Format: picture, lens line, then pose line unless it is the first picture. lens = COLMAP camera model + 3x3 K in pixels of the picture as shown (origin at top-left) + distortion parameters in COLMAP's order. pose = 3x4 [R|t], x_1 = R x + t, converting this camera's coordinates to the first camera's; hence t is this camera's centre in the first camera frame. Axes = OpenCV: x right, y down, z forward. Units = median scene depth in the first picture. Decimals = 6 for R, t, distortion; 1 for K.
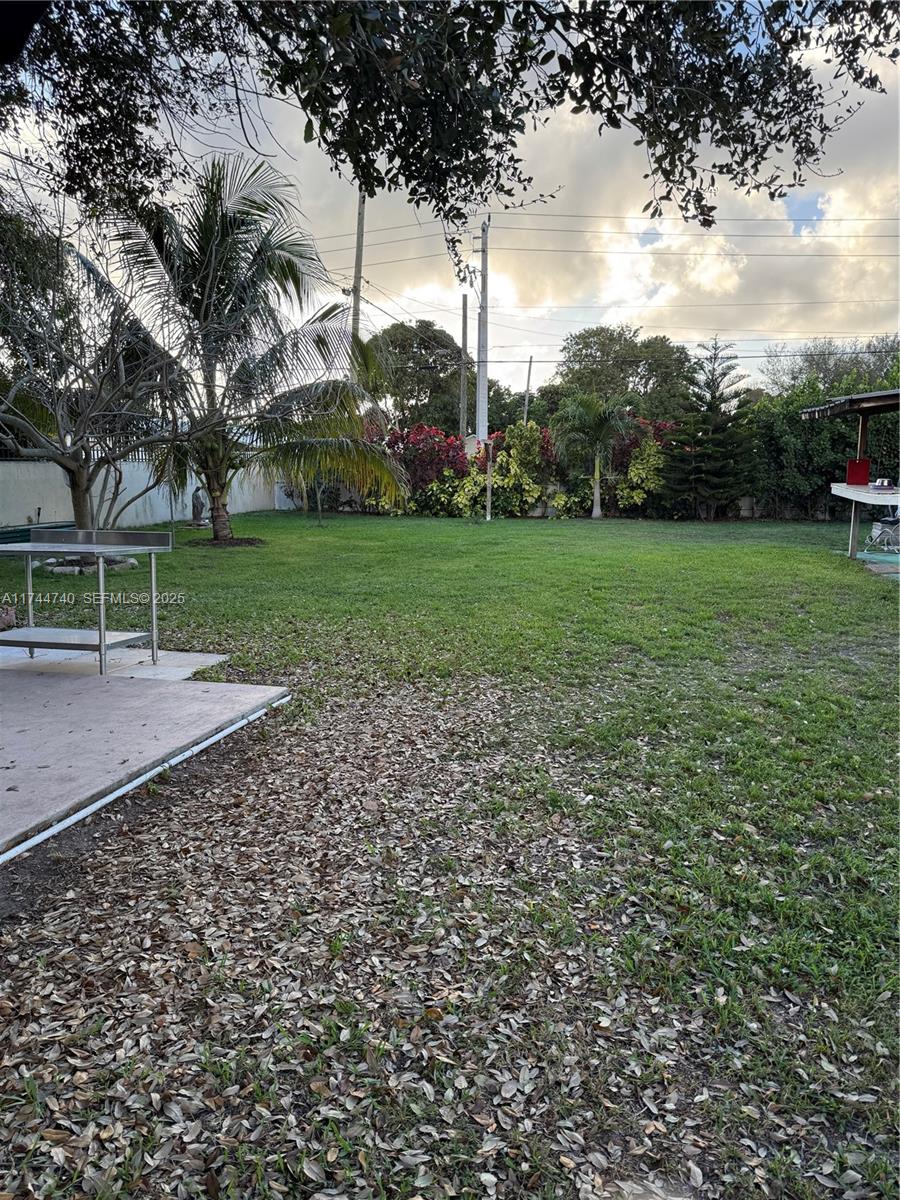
lens RADIAL K [[848.6, 0, 436.5], [0, 848.6, 599.5], [0, 0, 1]] dist [0.040768, -0.050335]
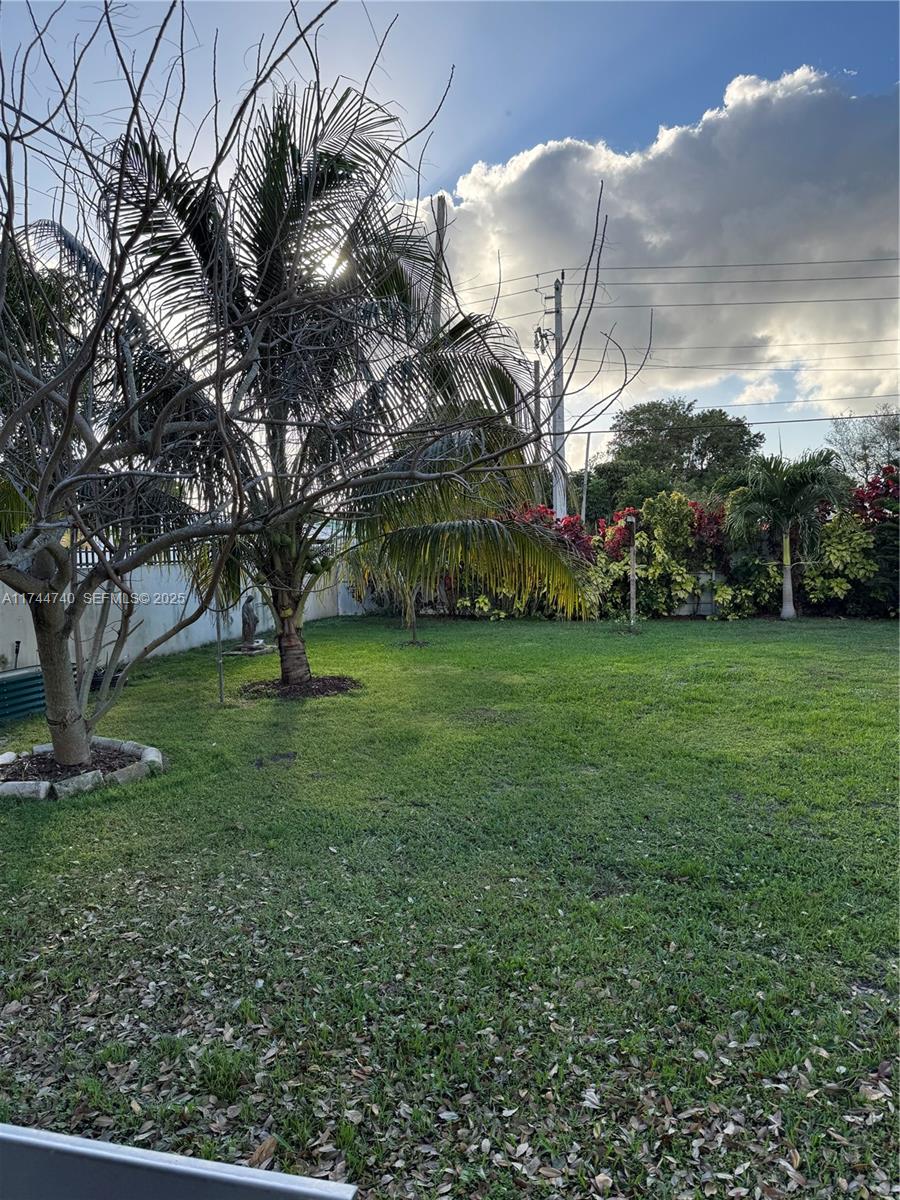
lens RADIAL K [[848.6, 0, 442.6], [0, 848.6, 598.3], [0, 0, 1]] dist [0.040768, -0.050335]
pose [[0.999295, -0.028182, -0.024815, -0.117697], [0.025575, 0.994687, -0.099722, -0.063837], [0.027494, 0.099017, 0.994706, 0.343172]]
